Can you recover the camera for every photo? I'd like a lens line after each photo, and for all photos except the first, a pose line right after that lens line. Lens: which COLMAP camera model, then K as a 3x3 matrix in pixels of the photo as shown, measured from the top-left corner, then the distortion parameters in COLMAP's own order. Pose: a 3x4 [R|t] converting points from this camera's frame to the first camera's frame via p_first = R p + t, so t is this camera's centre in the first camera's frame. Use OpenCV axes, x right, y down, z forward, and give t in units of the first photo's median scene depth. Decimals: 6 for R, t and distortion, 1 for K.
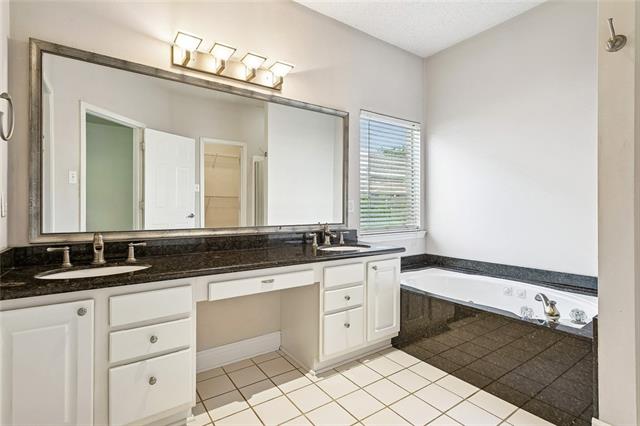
lens RADIAL K [[303.6, 0, 318.8], [0, 303.6, 197.1], [0, 0, 1]] dist [0.001866, 0.000379]
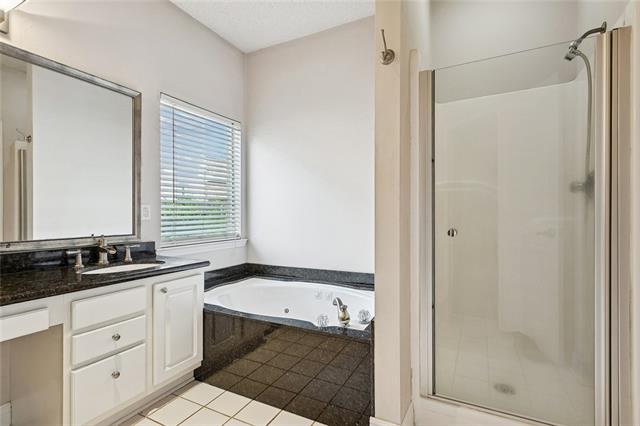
lens RADIAL K [[303.6, 0, 318.8], [0, 303.6, 197.1], [0, 0, 1]] dist [0.001866, 0.000379]
pose [[0.879019, 0.024801, 0.476141, 0.134657], [-0.015315, 0.999600, -0.023794, 0.002780], [-0.476540, 0.013624, 0.879047, 0.094701]]
